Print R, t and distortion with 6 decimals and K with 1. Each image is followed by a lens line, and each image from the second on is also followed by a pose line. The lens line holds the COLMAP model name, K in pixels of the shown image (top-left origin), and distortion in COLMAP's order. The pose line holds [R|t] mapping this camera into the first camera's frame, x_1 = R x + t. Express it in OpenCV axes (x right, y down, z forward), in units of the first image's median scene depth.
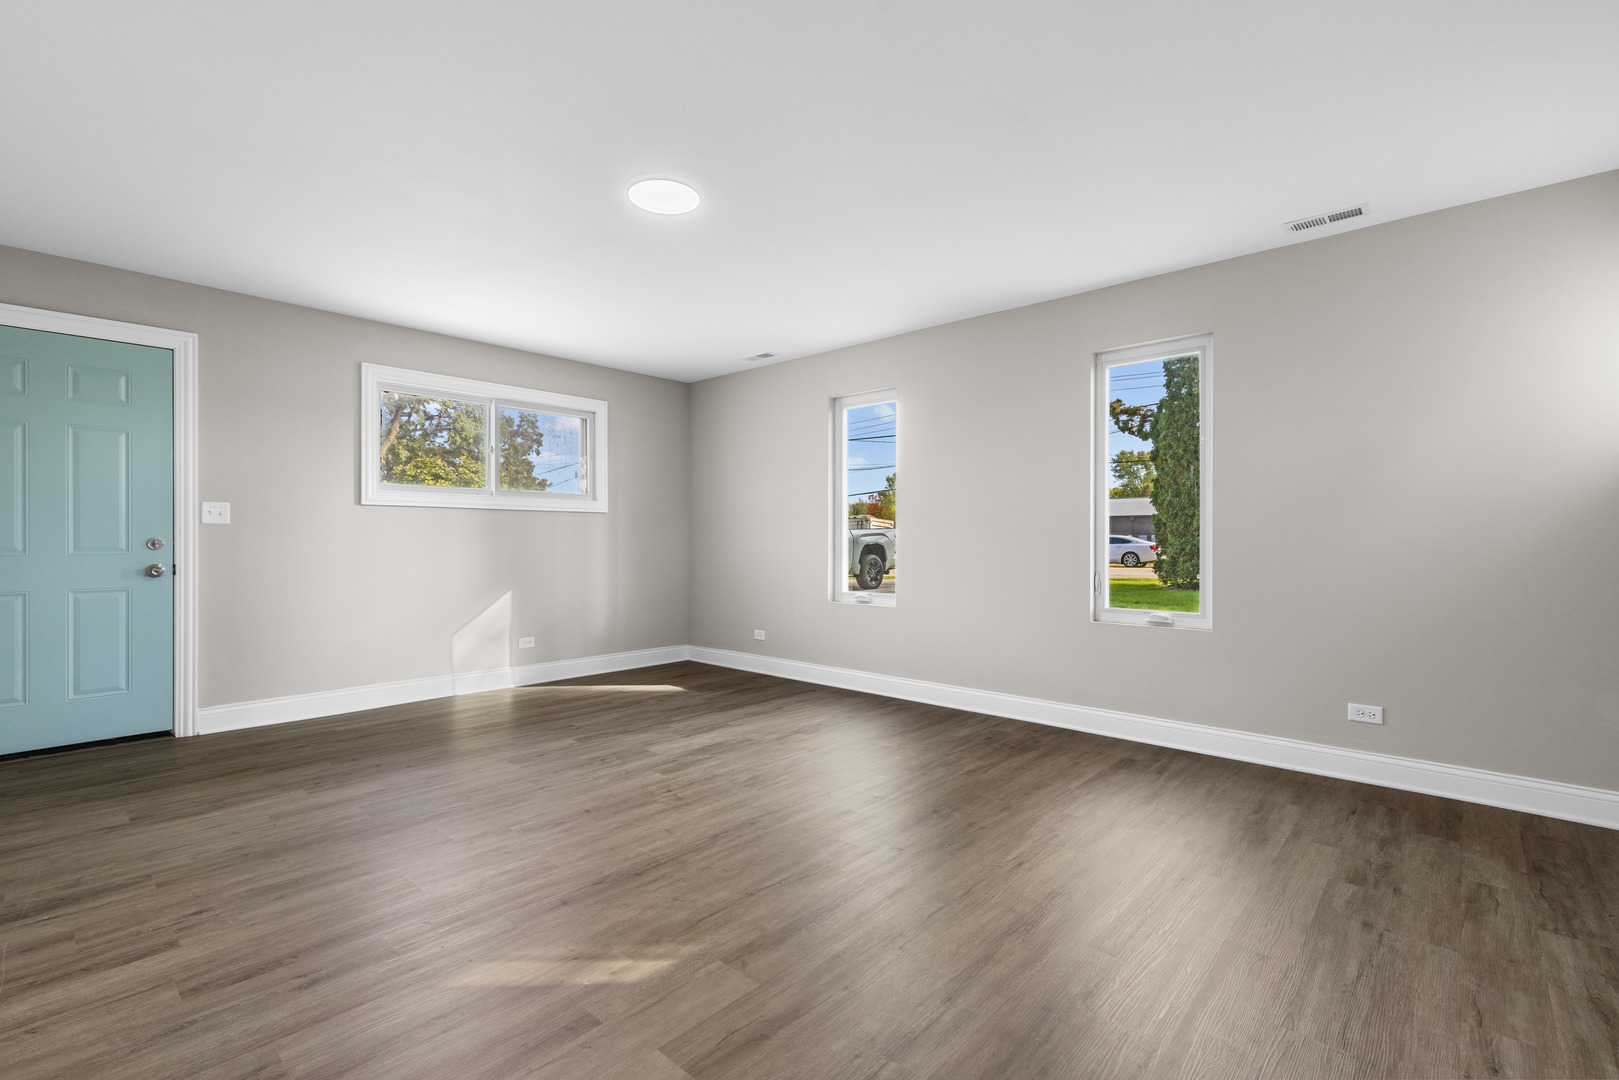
lens RADIAL K [[737.3, 0, 809.4], [0, 737.3, 543.8], [0, 0, 1]] dist [0.011358, -0.000244]
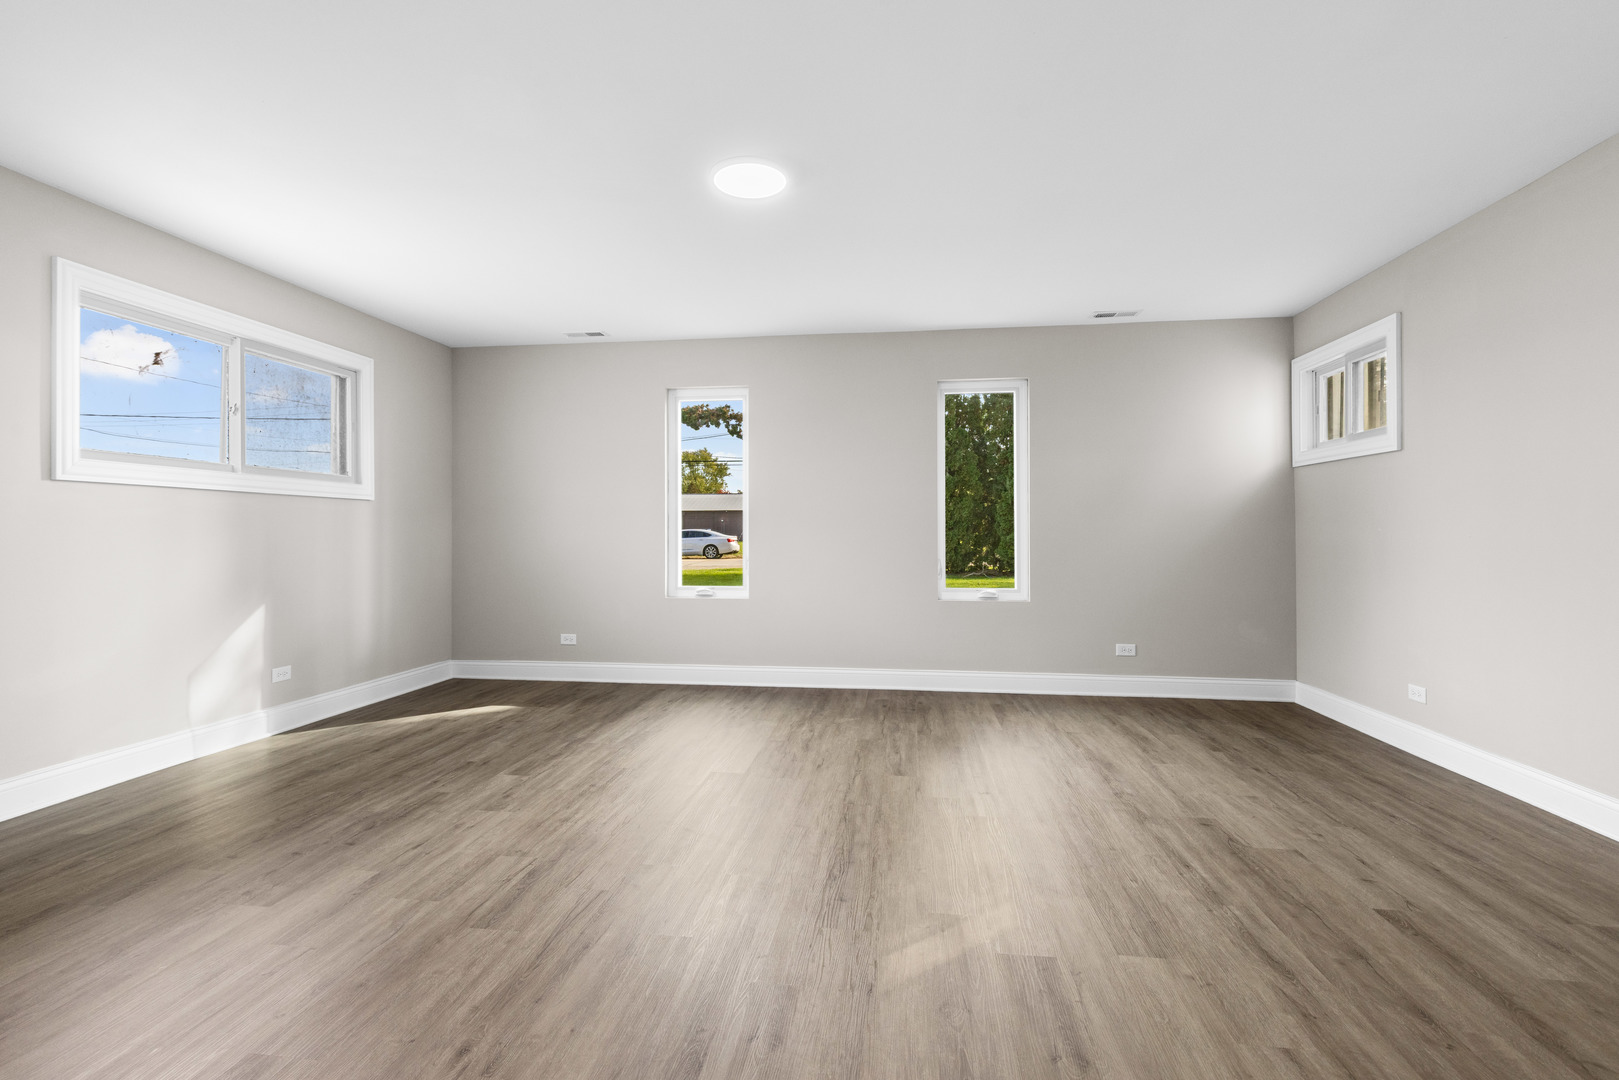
lens RADIAL K [[749.6, 0, 809.7], [0, 749.6, 531.7], [0, 0, 1]] dist [0.010462, -0.000453]
pose [[0.817461, -0.000247, 0.575984, -0.386023], [0.004912, 0.999967, -0.006544, -0.000700], [-0.575963, 0.008179, 0.817435, 0.081664]]
